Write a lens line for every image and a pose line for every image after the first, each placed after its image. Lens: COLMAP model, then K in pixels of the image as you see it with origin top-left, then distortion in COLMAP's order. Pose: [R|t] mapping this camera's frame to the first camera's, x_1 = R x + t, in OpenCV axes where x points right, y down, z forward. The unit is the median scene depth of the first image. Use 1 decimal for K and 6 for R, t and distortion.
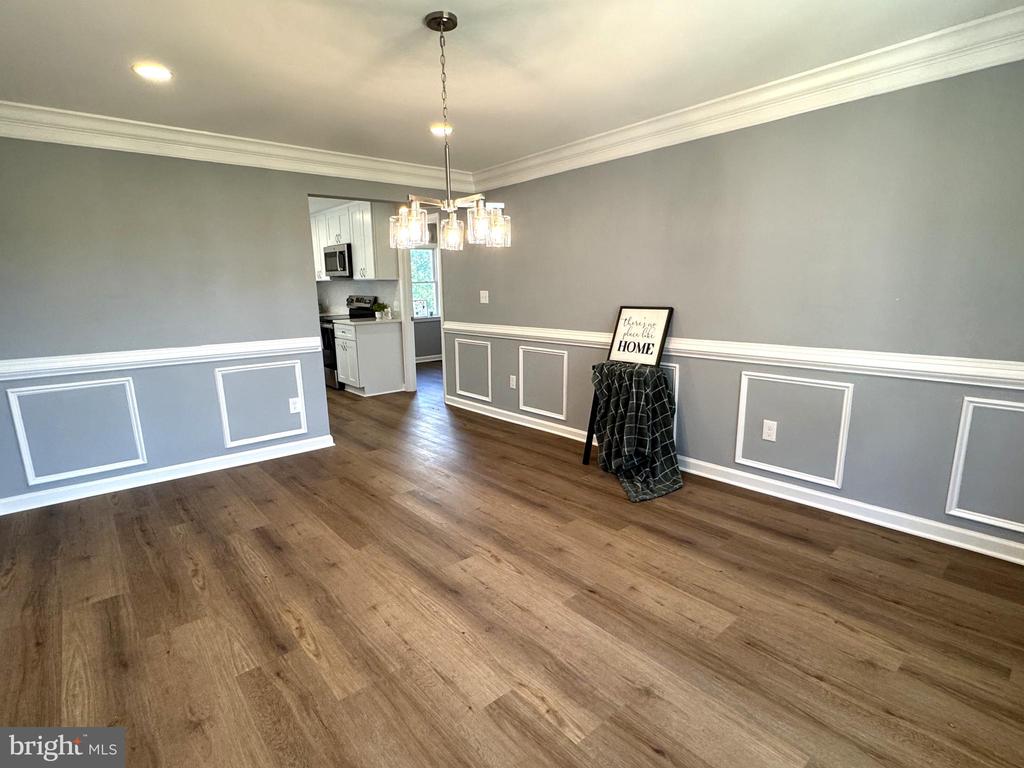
lens RADIAL K [[517.2, 0, 510.5], [0, 517.2, 384.5], [0, 0, 1]] dist [-0.002958, -0.000455]
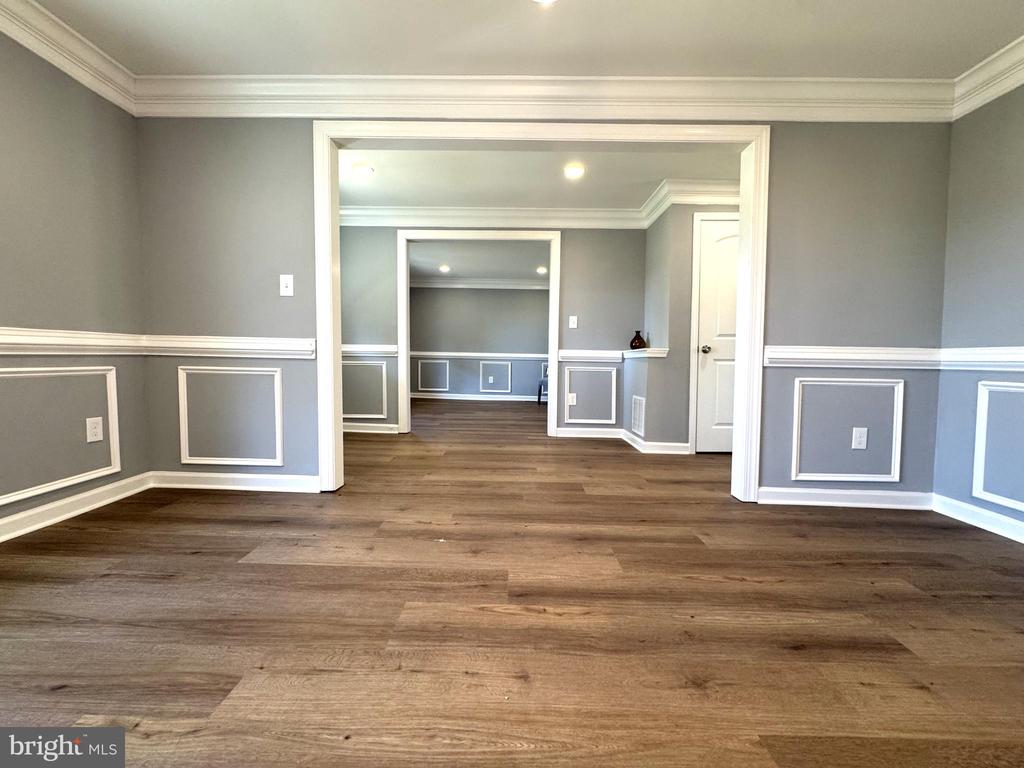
lens RADIAL K [[408.8, 0, 511.3], [0, 408.8, 383.1], [0, 0, 1]] dist [-0.002863, -0.000204]
pose [[-0.657188, 0.051633, -0.751956, 0.059758], [-0.144754, 0.970433, 0.193146, -0.004274], [0.739696, 0.235782, -0.630283, 0.743611]]
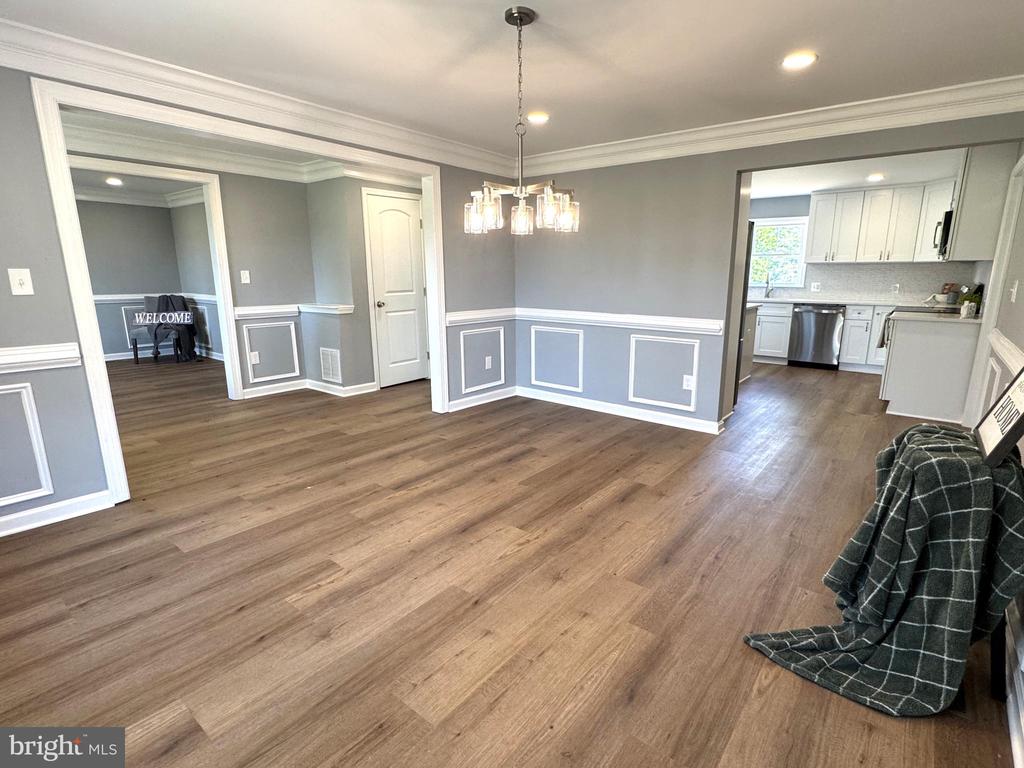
lens RADIAL K [[517.2, 0, 510.5], [0, 517.2, 384.5], [0, 0, 1]] dist [-0.002958, -0.000455]
pose [[0.187716, 0.229532, -0.955028, 0.612697], [-0.192080, 0.962118, 0.193481, -0.106150], [0.963259, 0.147122, 0.224694, 0.504299]]
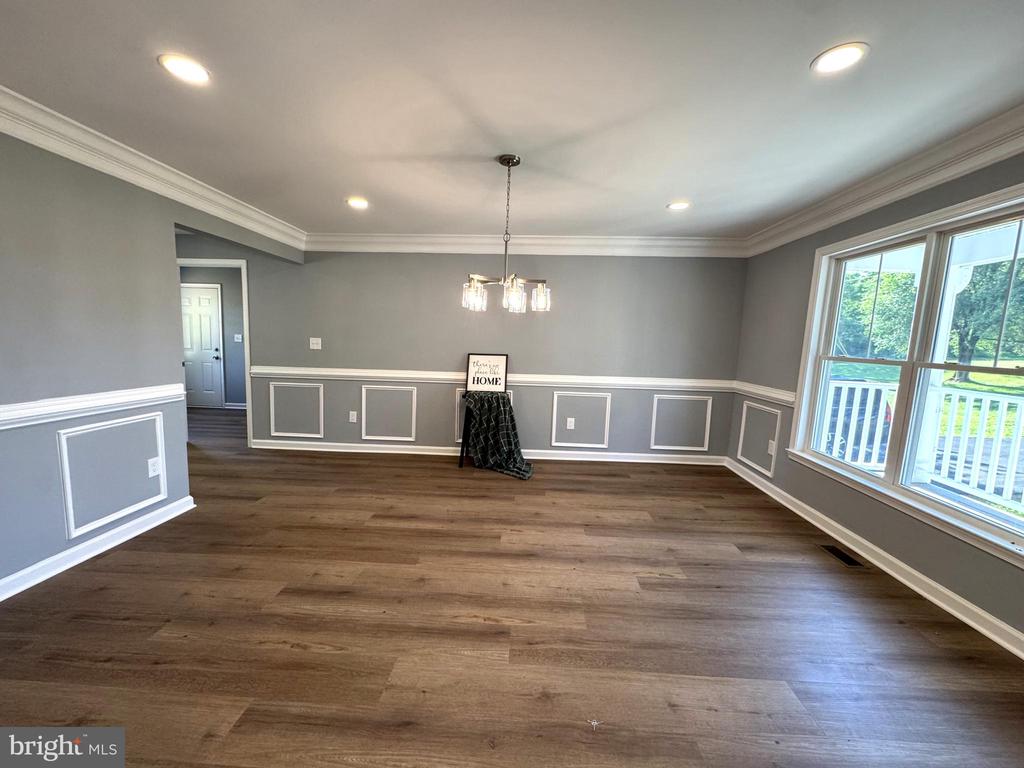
lens RADIAL K [[408.8, 0, 511.3], [0, 408.8, 383.1], [0, 0, 1]] dist [-0.002863, -0.000204]
pose [[0.685771, -0.039267, 0.726758, -0.591907], [0.098417, 0.994375, -0.039140, -0.013483], [-0.721133, 0.098367, 0.685778, 0.151968]]
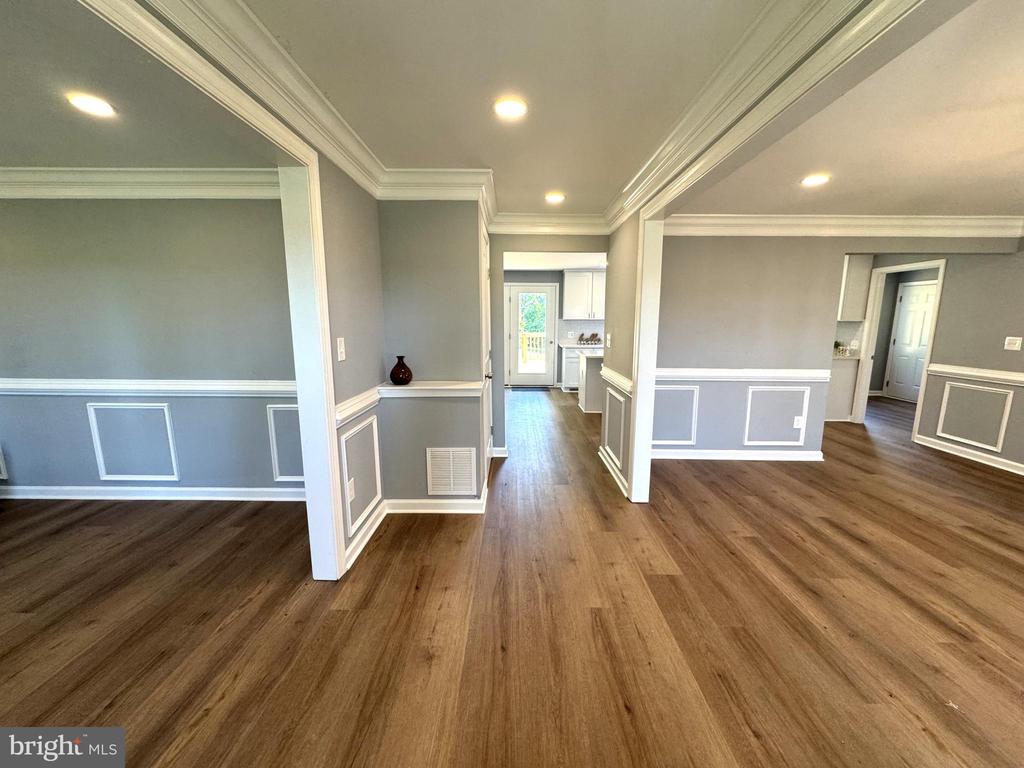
lens RADIAL K [[408.8, 0, 511.3], [0, 408.8, 383.1], [0, 0, 1]] dist [-0.002863, -0.000204]
pose [[0.755733, 0.122400, -0.643339, -0.380931], [-0.142408, 0.989586, 0.020989, 0.029563], [0.639208, 0.075755, 0.765294, -0.246506]]
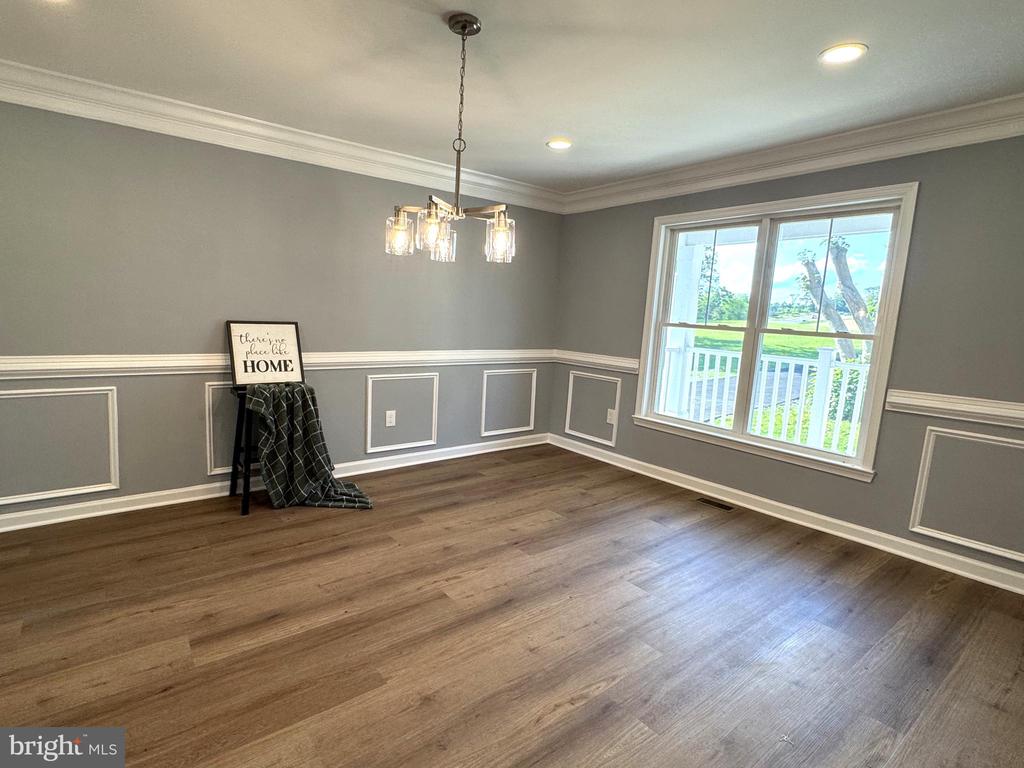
lens RADIAL K [[525.9, 0, 509.0], [0, 525.9, 384.8], [0, 0, 1]] dist [-0.001723, -0.000249]
pose [[0.041146, -0.114956, 0.992518, -0.691440], [0.145757, 0.983423, 0.107860, -0.081594], [-0.988464, 0.140229, 0.057220, 0.563937]]
